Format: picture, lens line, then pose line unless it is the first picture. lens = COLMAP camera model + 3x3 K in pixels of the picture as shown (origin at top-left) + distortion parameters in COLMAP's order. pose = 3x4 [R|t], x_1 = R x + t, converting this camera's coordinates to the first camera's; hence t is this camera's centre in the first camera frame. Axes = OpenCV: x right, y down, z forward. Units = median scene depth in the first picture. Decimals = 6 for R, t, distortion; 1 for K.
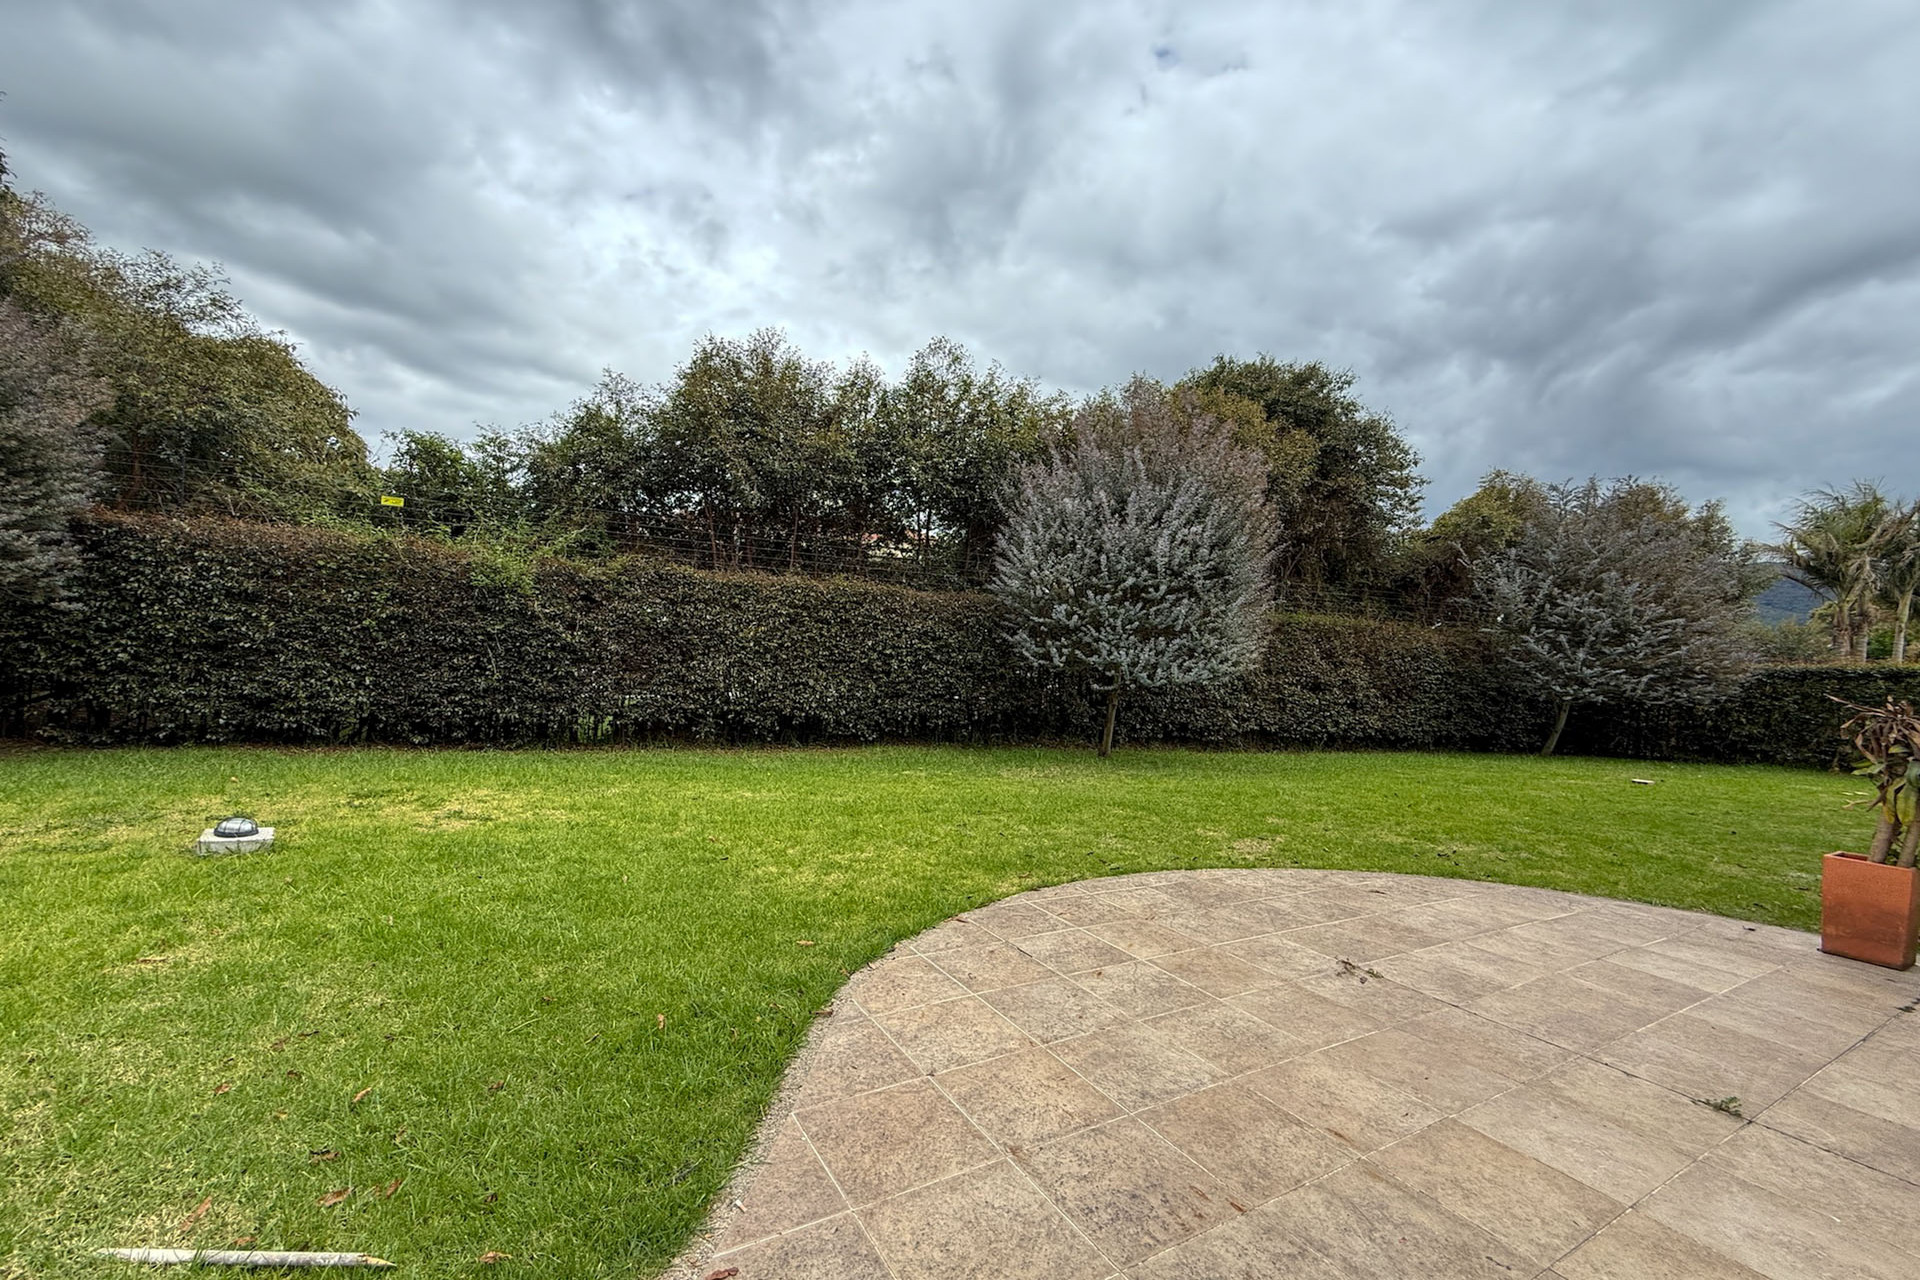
lens RADIAL K [[790.7, 0, 962.8], [0, 790.7, 632.0], [0, 0, 1]] dist [0.000395, -0.001317]
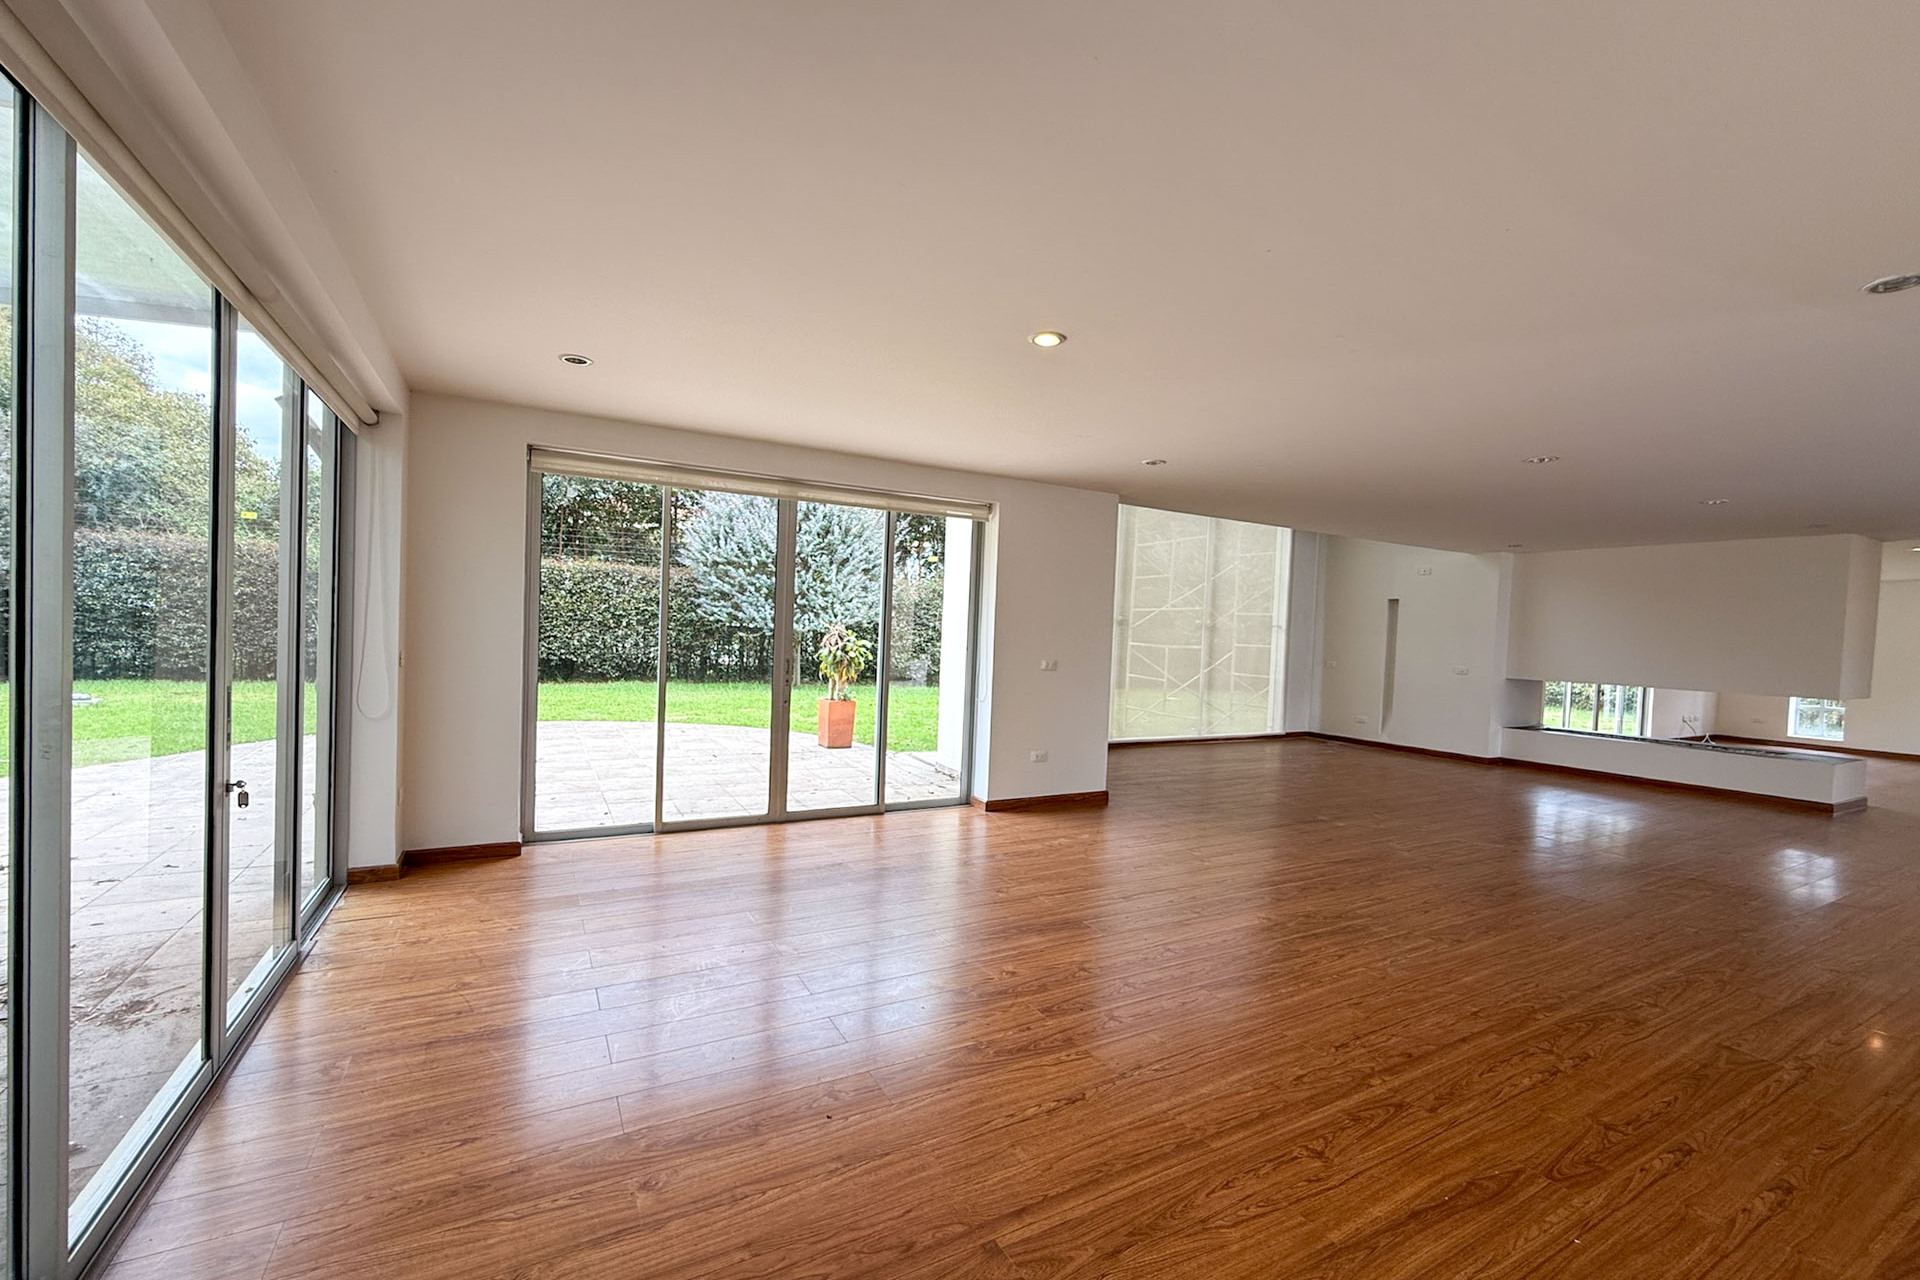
lens RADIAL K [[790.7, 0, 959.0], [0, 790.7, 645.1], [0, 0, 1]] dist [0.000395, -0.001317]
pose [[0.999399, -0.015930, -0.030772, 0.602393], [0.017638, 0.998273, 0.056036, 0.015821], [0.029826, -0.056545, 0.997954, -0.414311]]
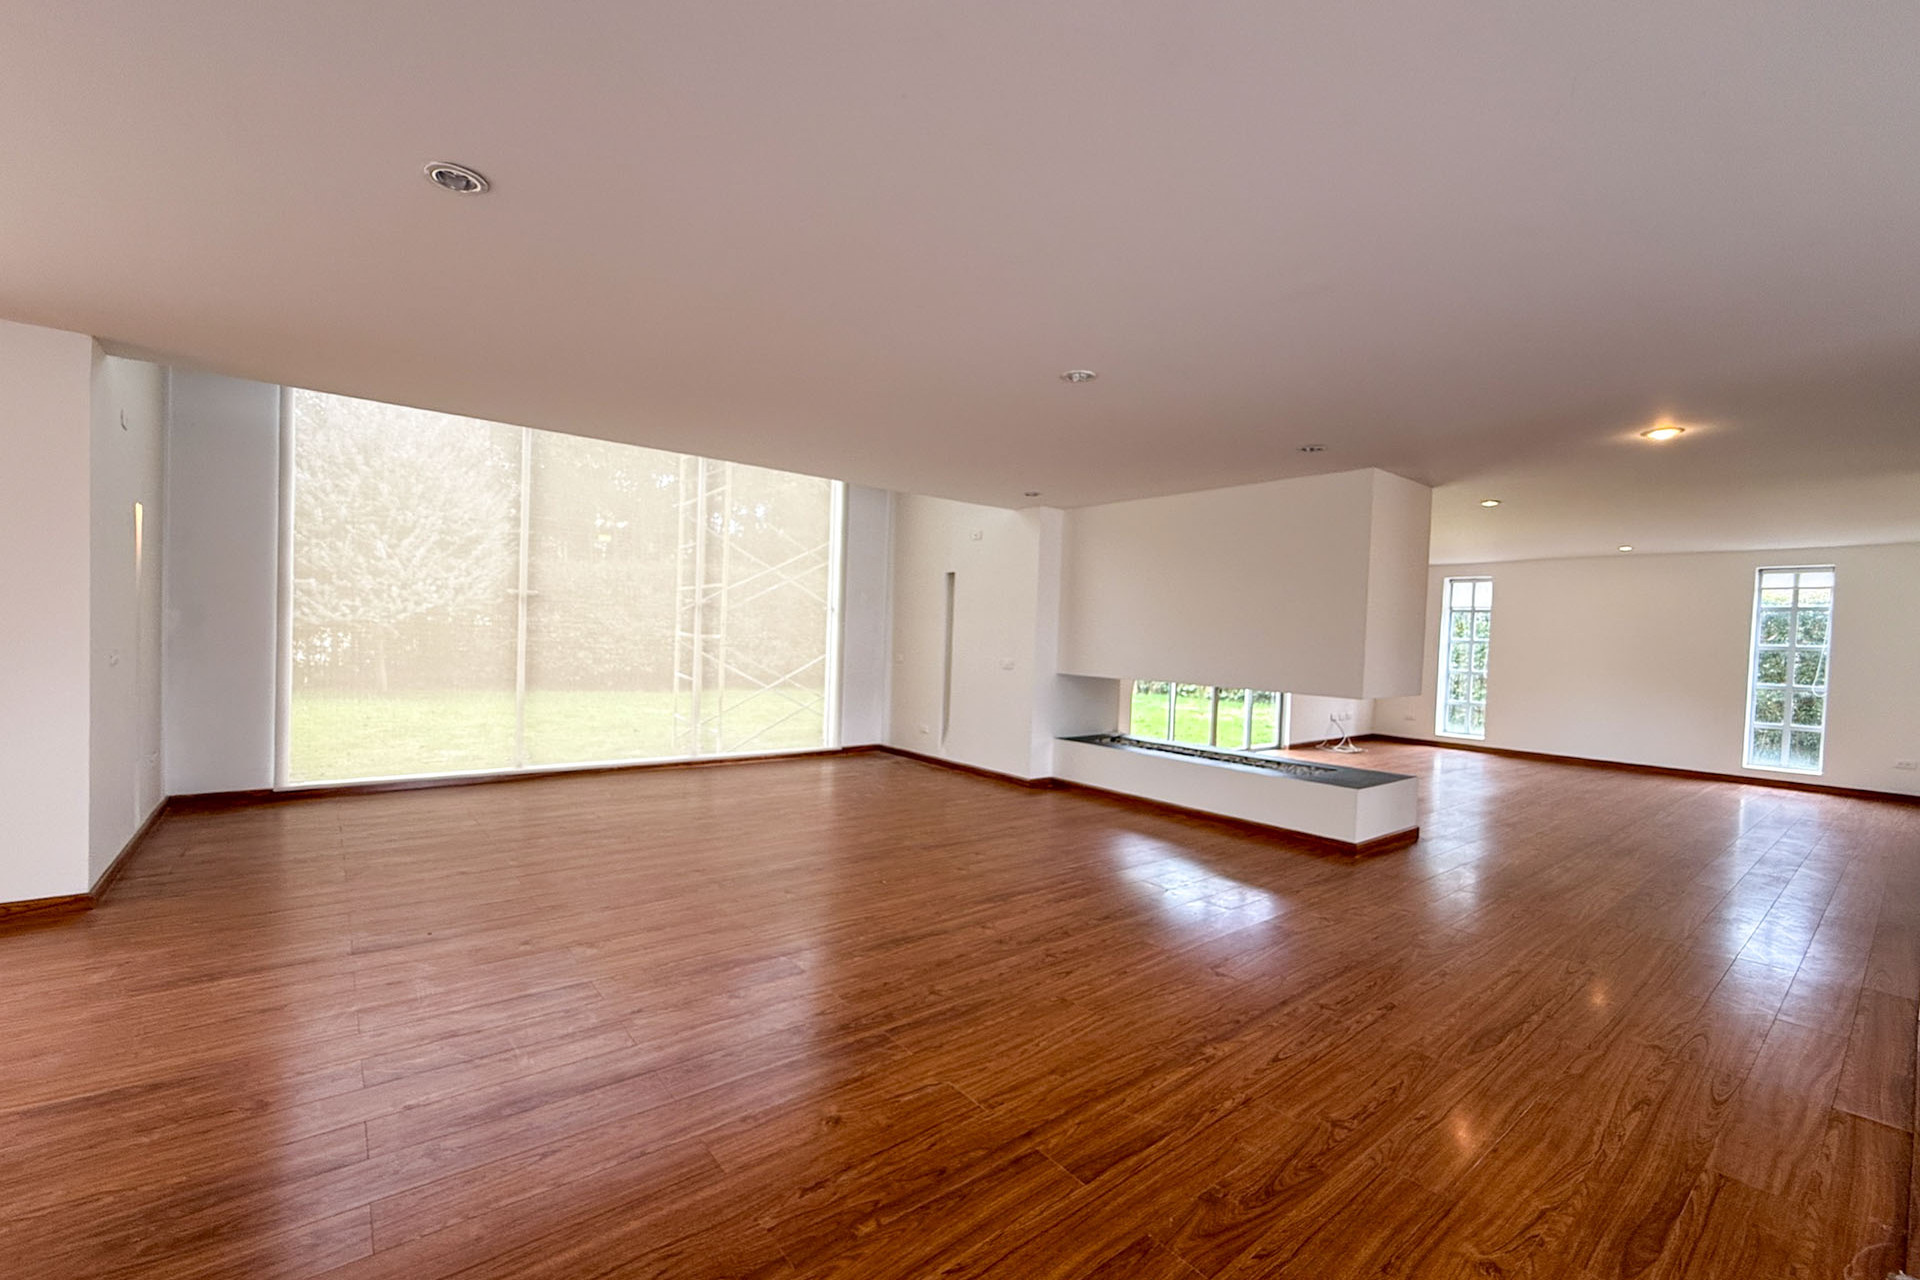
lens RADIAL K [[790.7, 0, 951.6], [0, 790.7, 649.8], [0, 0, 1]] dist [0.000395, -0.001317]
pose [[0.990616, -0.021368, 0.134997, 0.963476], [0.012509, 0.997732, 0.066133, 0.043302], [-0.136104, -0.063824, 0.988637, -0.196948]]
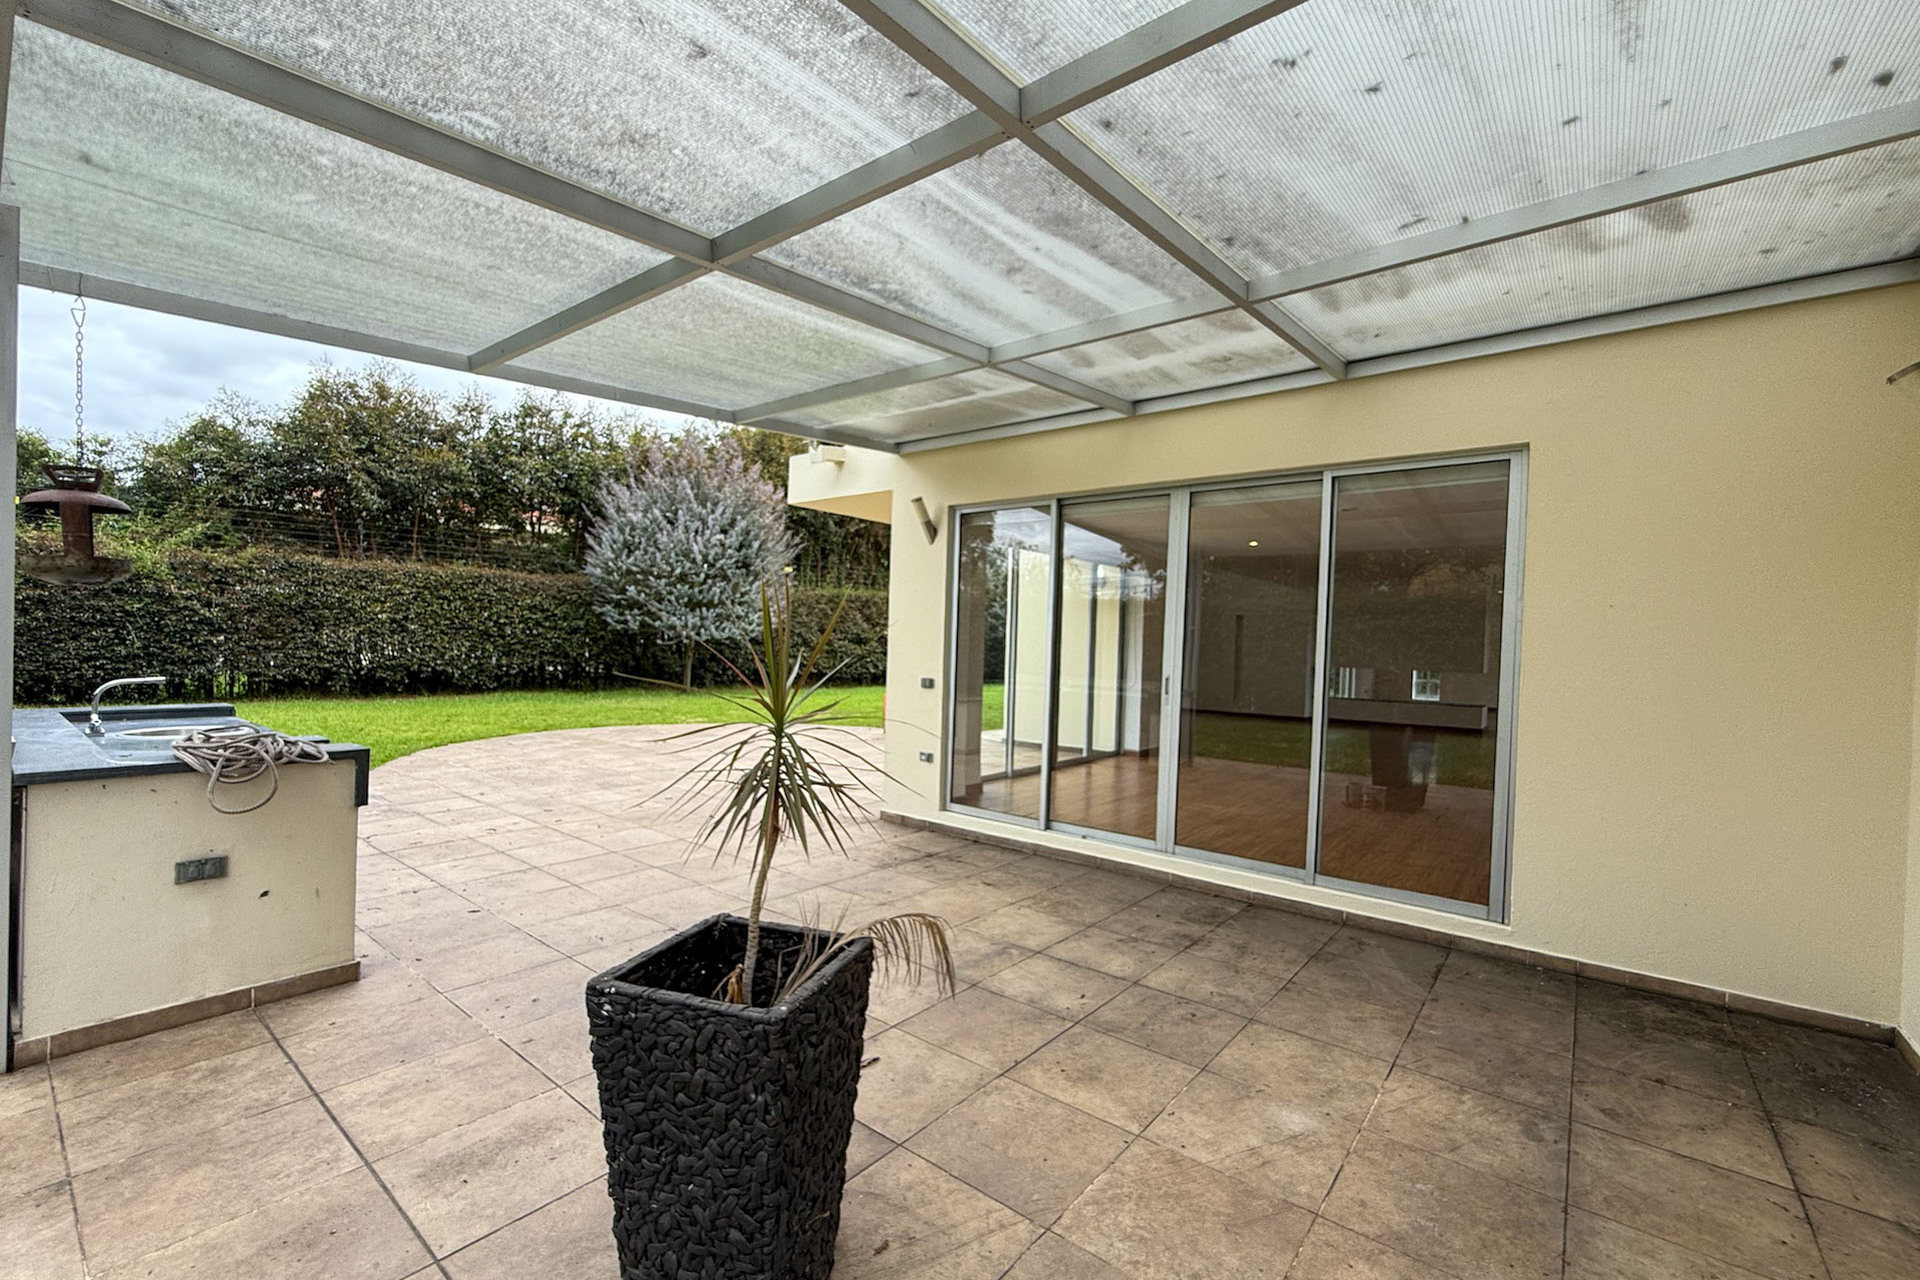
lens RADIAL K [[790.7, 0, 962.2], [0, 790.7, 656.0], [0, 0, 1]] dist [0.000395, -0.001317]
pose [[0.936458, -0.031872, 0.349328, 0.180538], [0.007332, 0.997424, 0.071349, -0.005754], [-0.350702, -0.064254, 0.934280, -0.572952]]
